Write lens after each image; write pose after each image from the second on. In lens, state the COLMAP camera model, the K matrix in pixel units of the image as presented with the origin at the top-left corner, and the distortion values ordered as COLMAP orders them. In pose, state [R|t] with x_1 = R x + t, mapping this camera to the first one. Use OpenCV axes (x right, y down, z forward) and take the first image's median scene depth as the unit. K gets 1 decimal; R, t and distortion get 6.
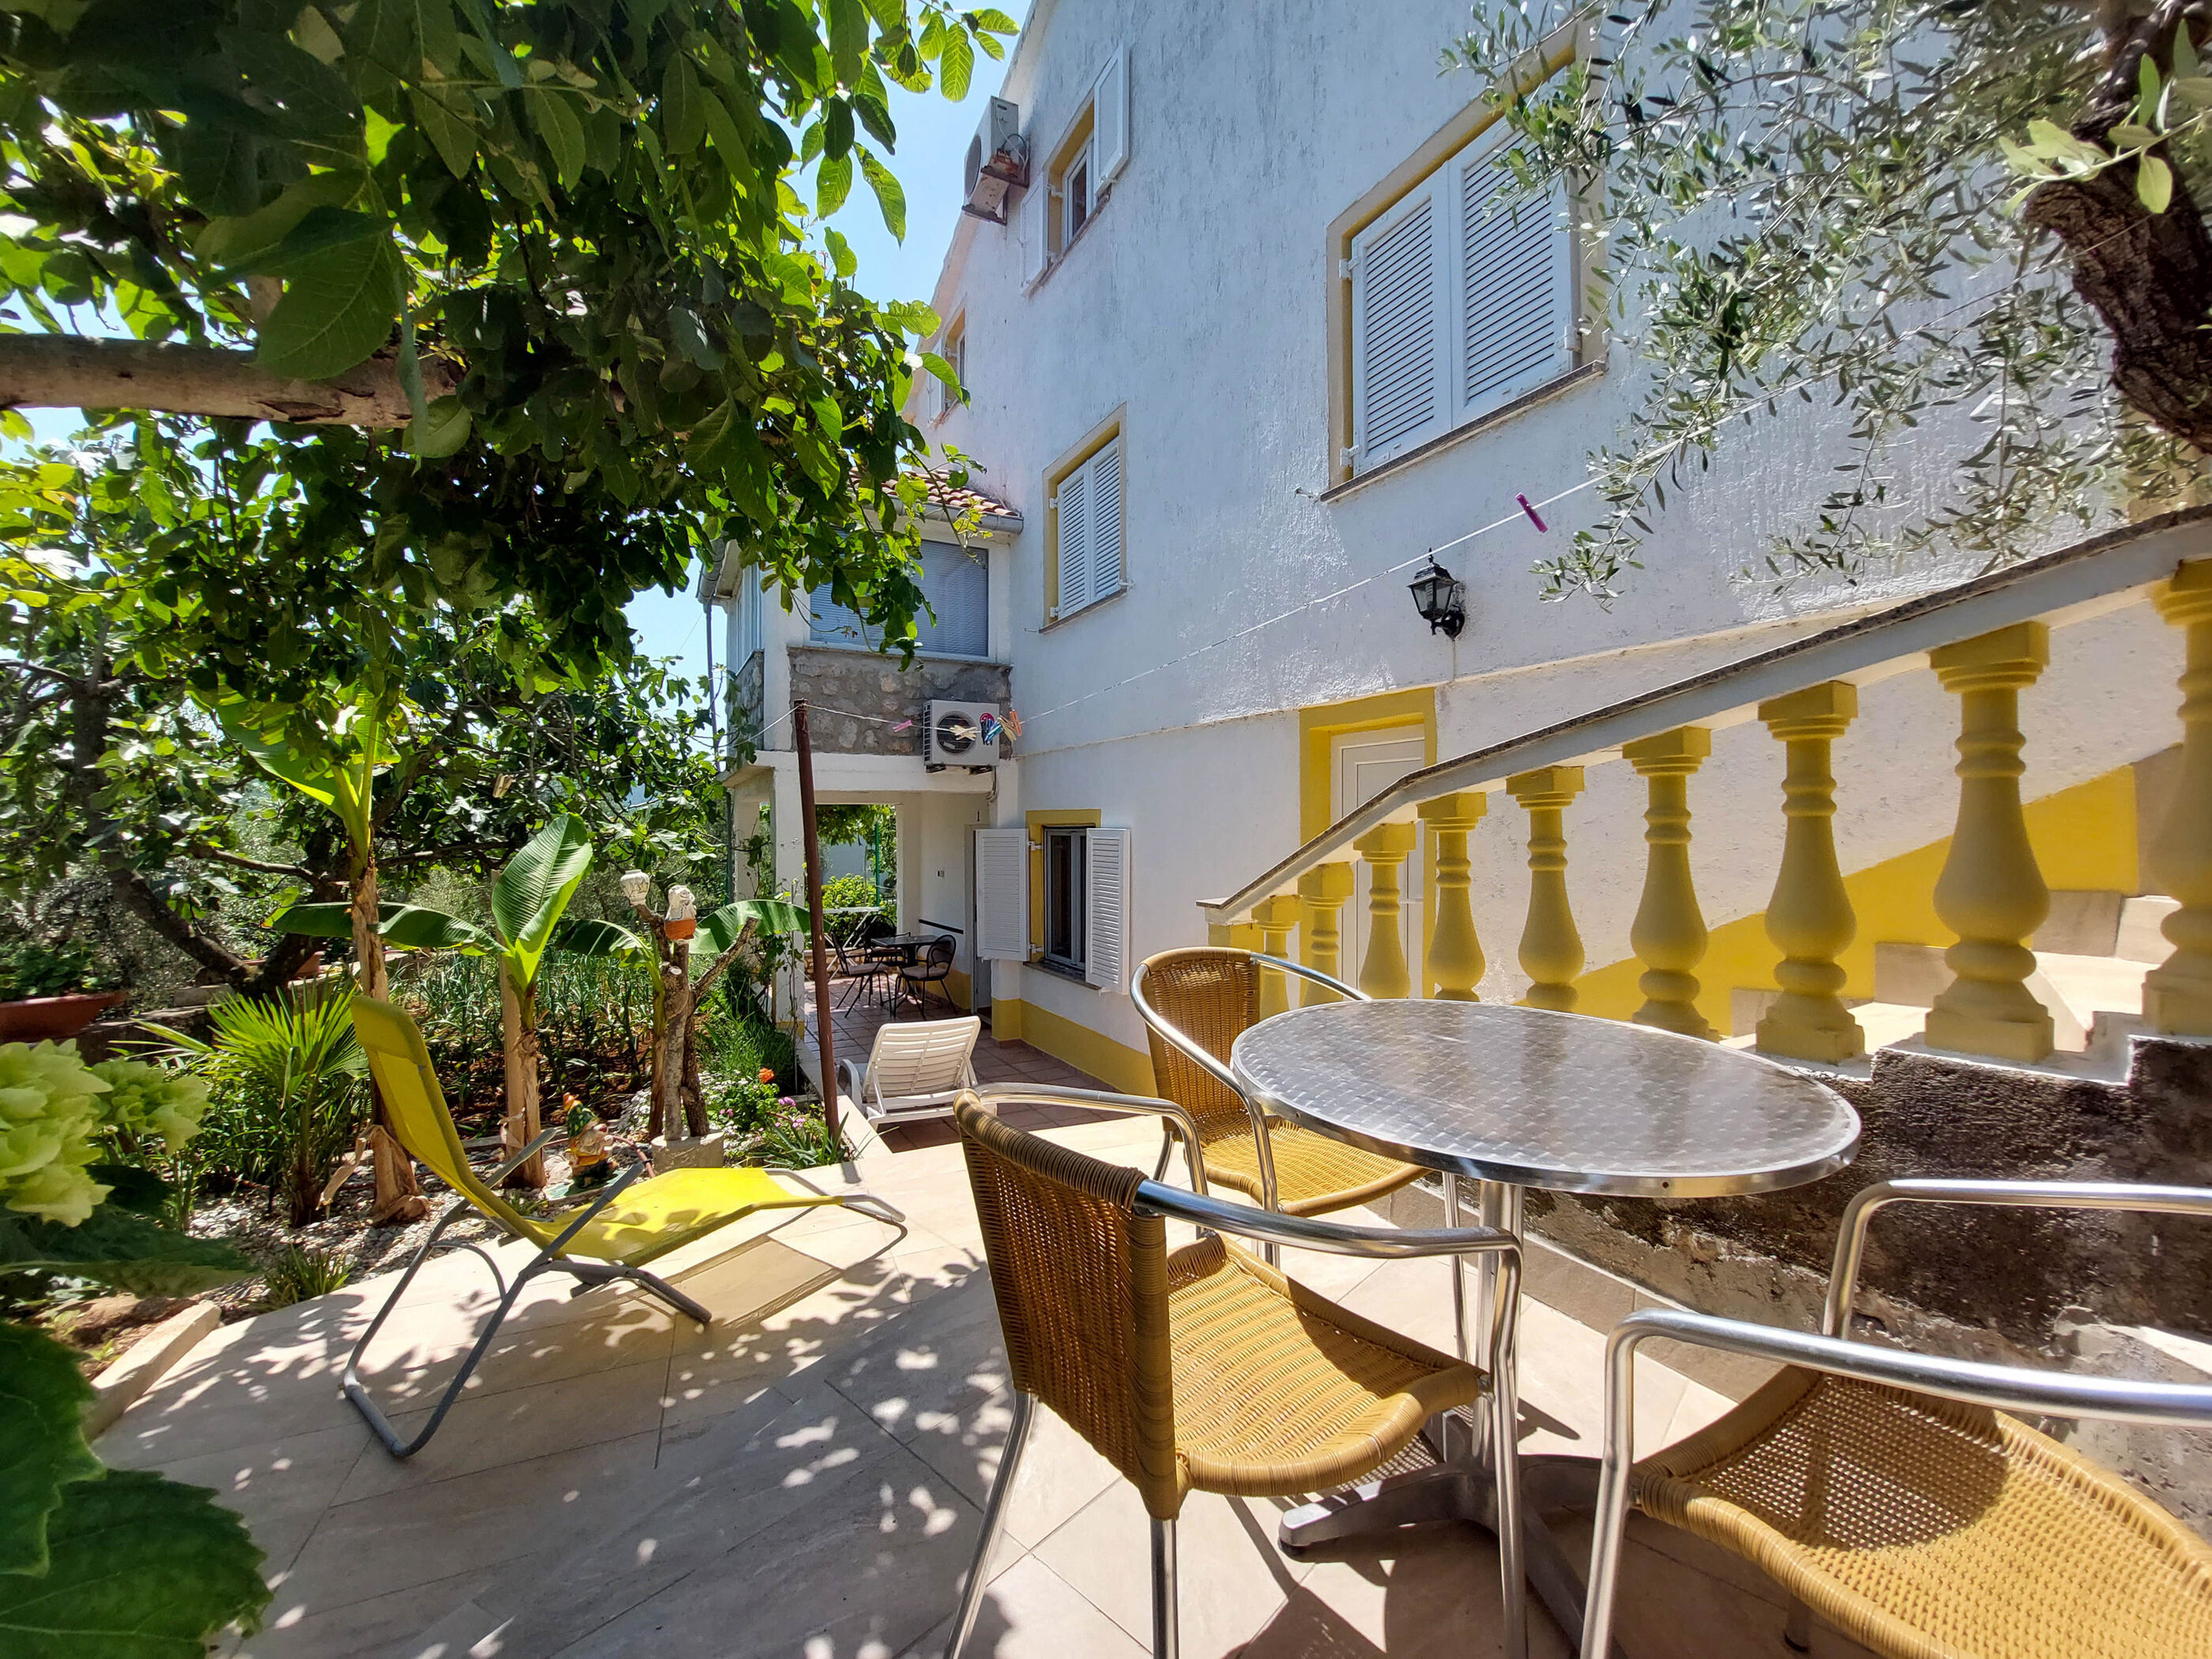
lens RADIAL K [[909.7, 0, 1104.9], [0, 909.7, 832.1], [0, 0, 1]] dist [-0.016041, -0.000803]
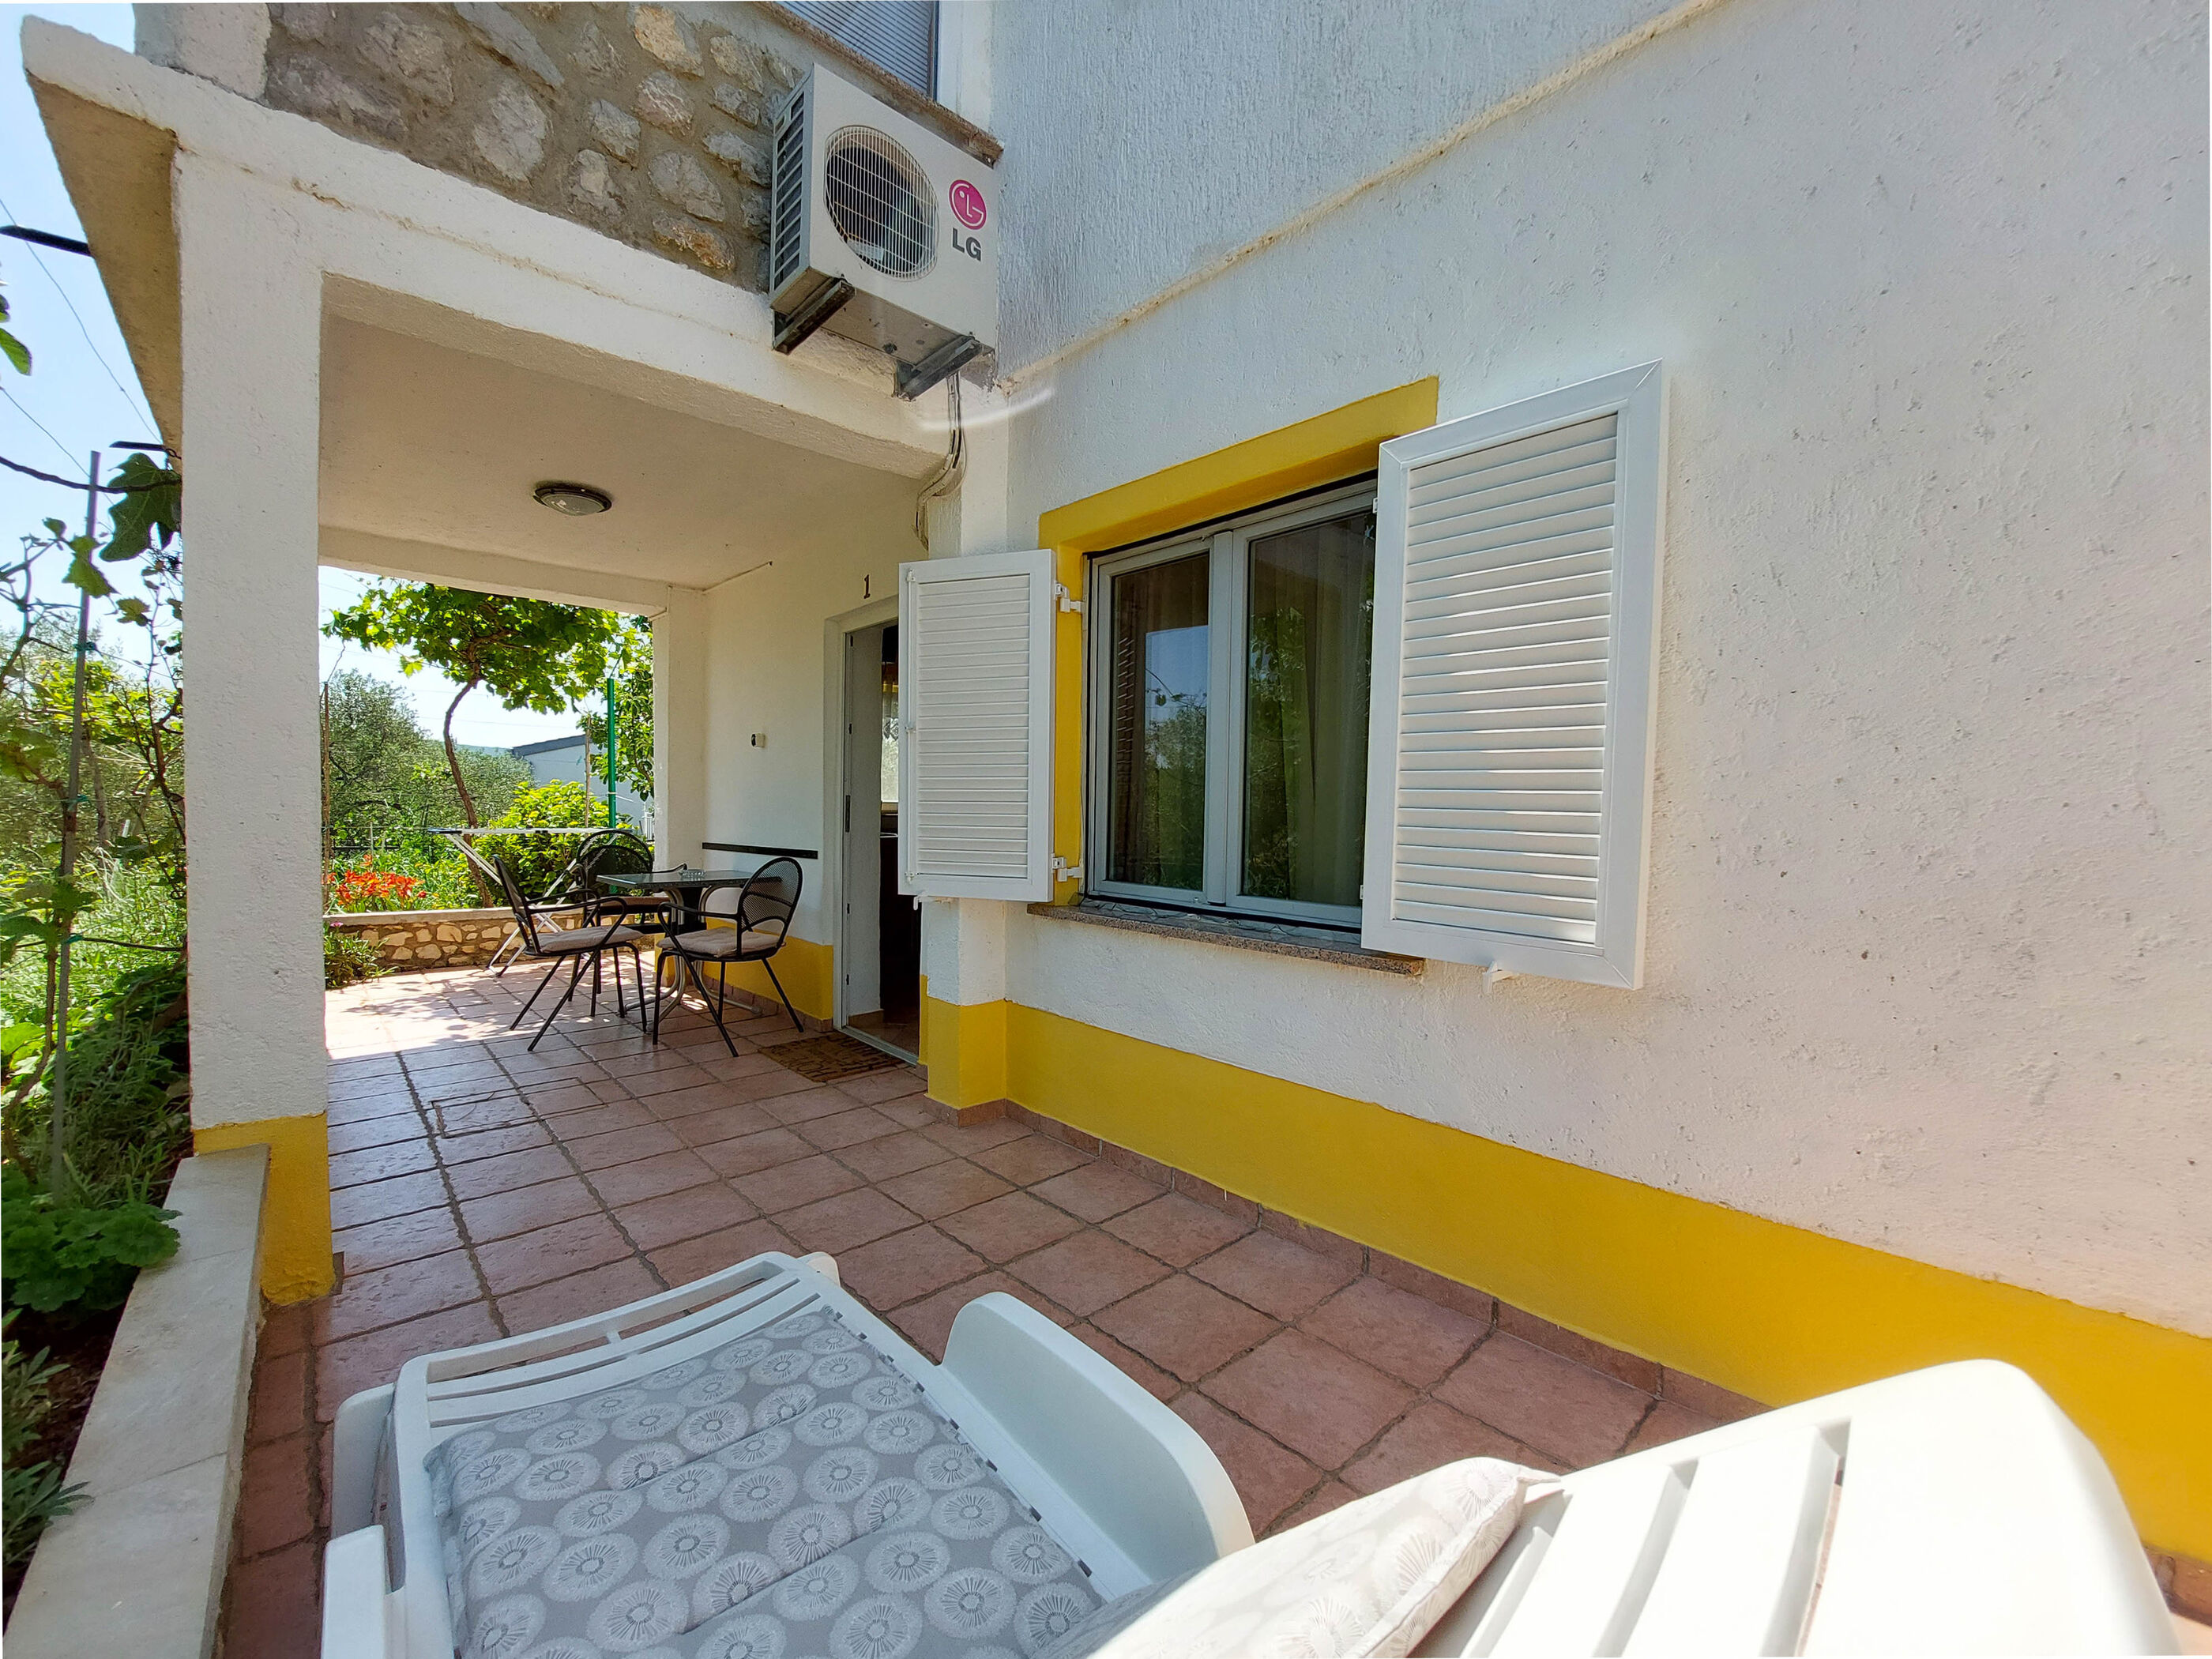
lens RADIAL K [[909.7, 0, 1104.9], [0, 909.7, 832.1], [0, 0, 1]] dist [-0.016041, -0.000803]
pose [[0.967230, 0.005299, 0.253846, -0.130894], [-0.013190, 0.999481, 0.029394, 0.082815], [-0.253558, -0.031779, 0.966798, 0.514462]]
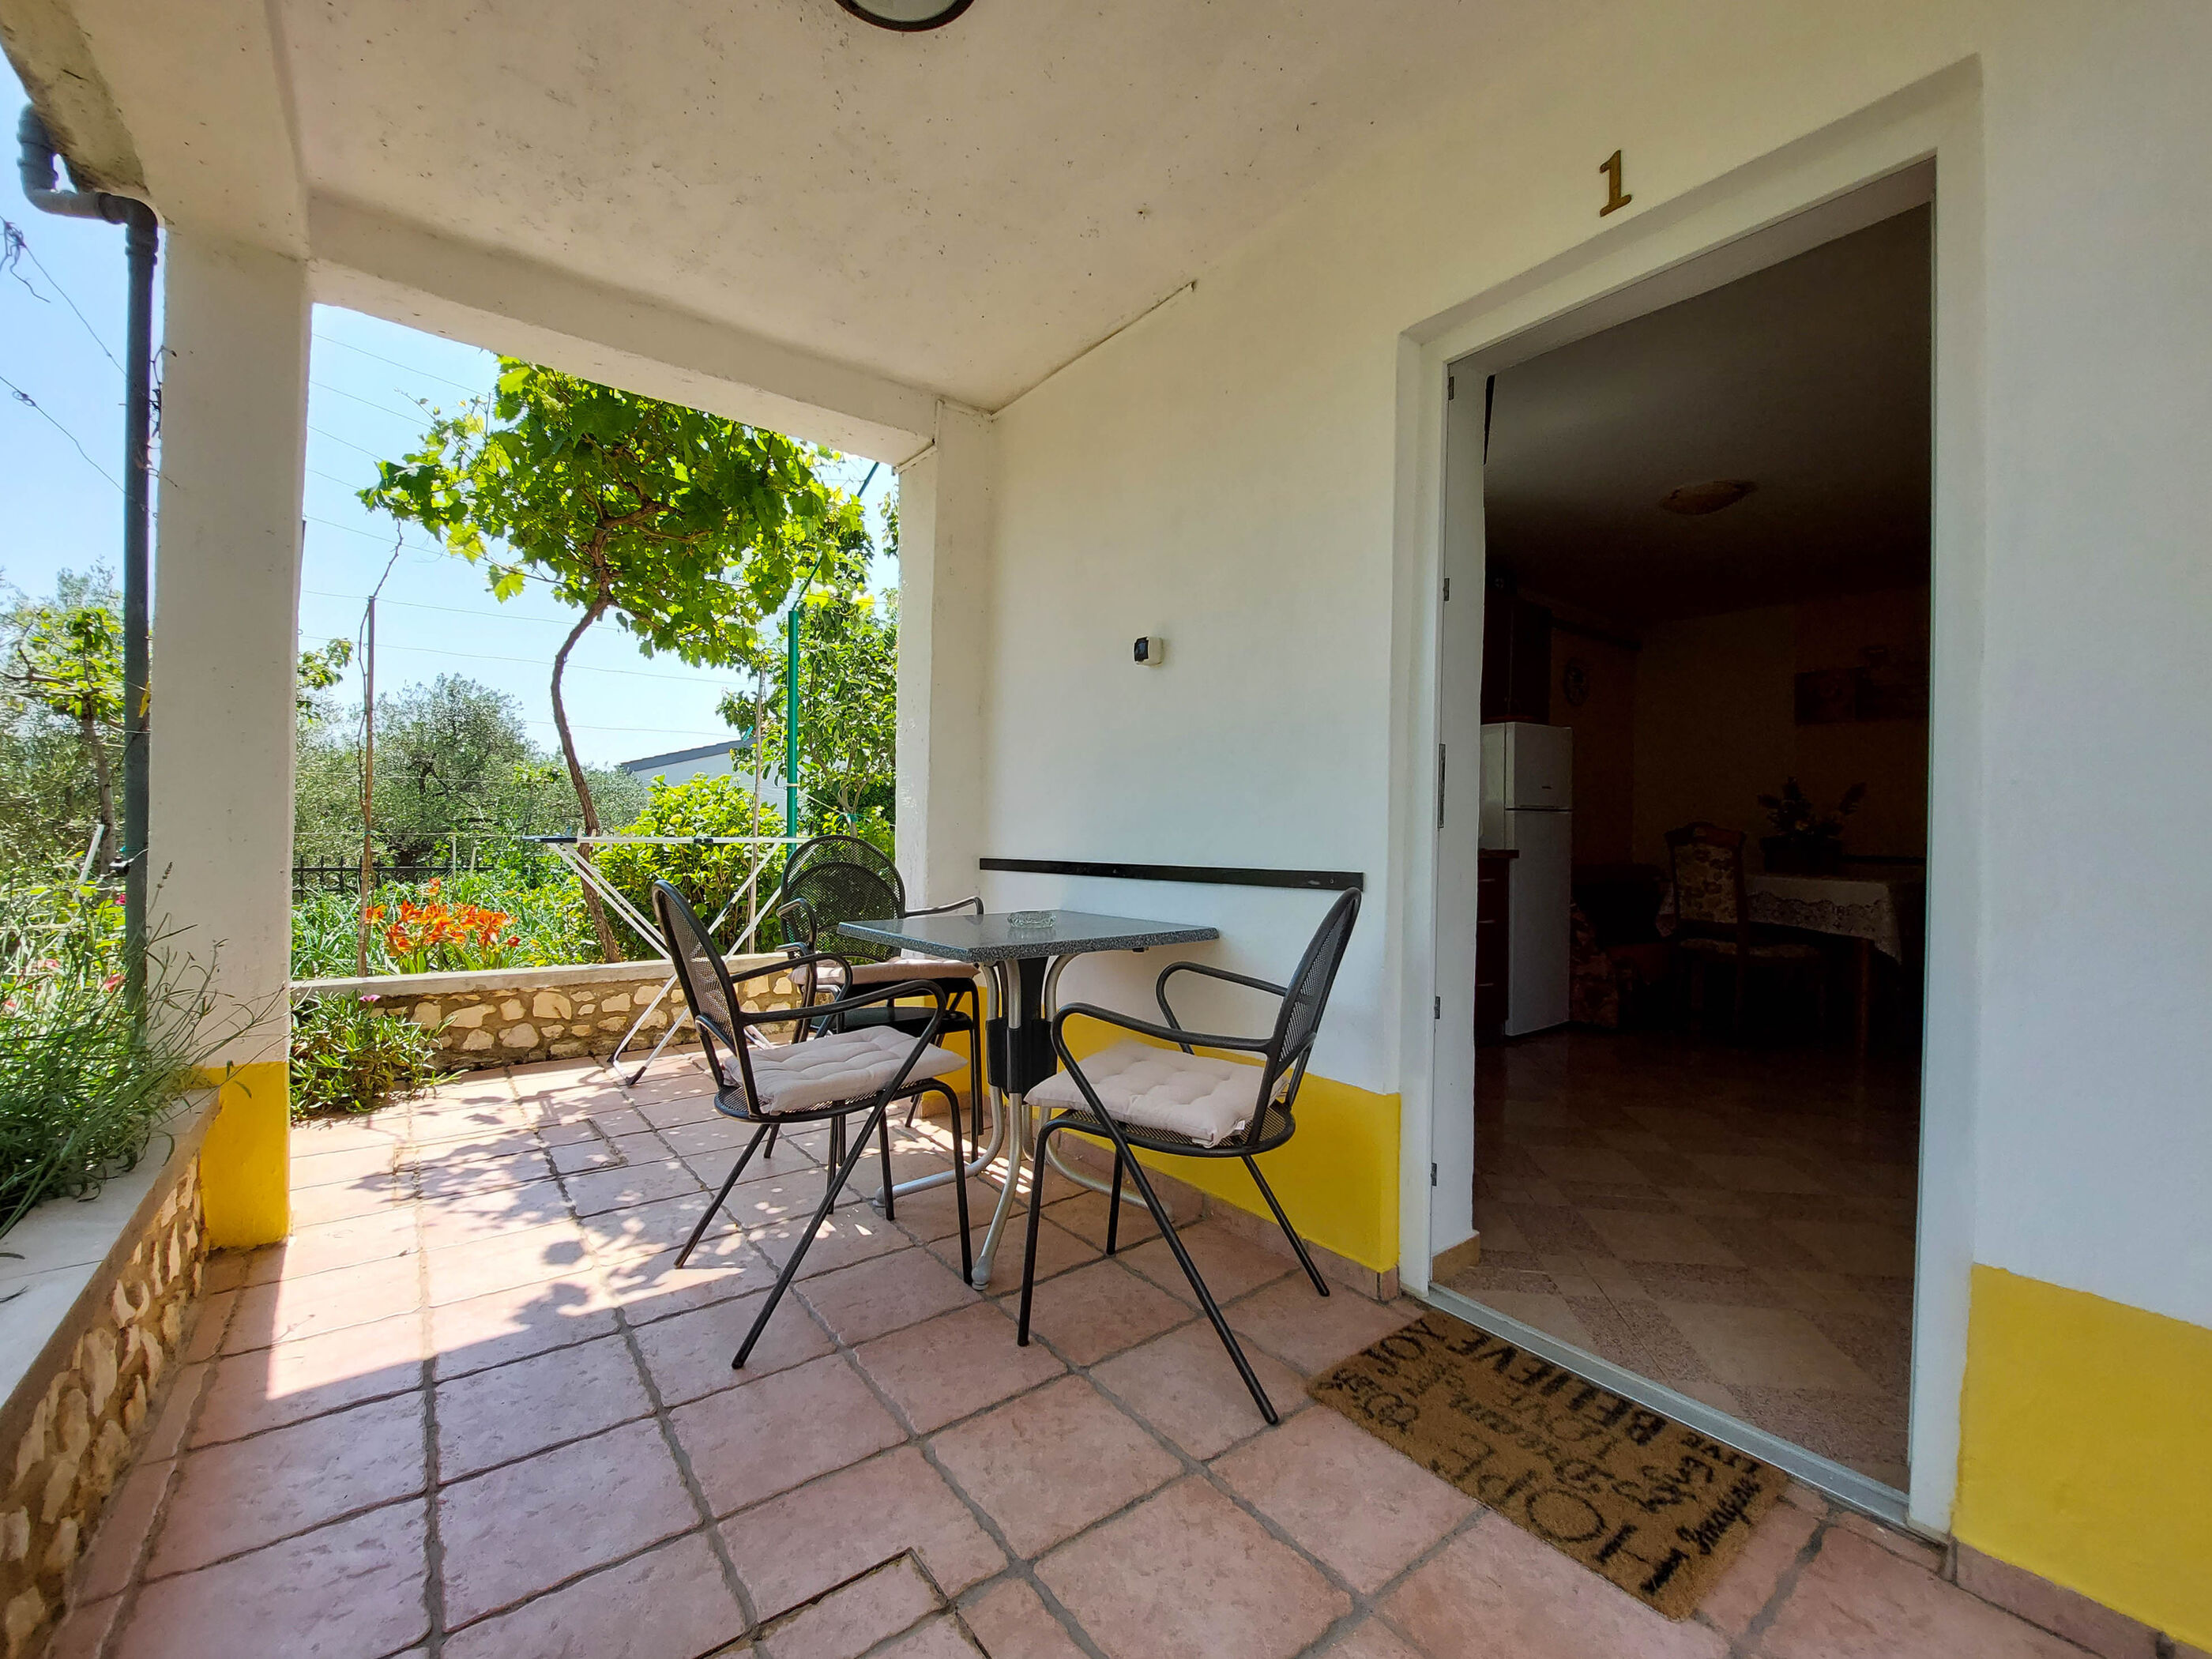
lens RADIAL K [[929.7, 0, 1103.5], [0, 929.7, 819.8], [0, 0, 1]] dist [-0.009622, -0.000329]
pose [[0.986688, 0.013301, 0.162079, -0.239721], [-0.012040, 0.999889, -0.008755, 0.097842], [-0.162177, 0.006687, 0.986739, 0.790865]]
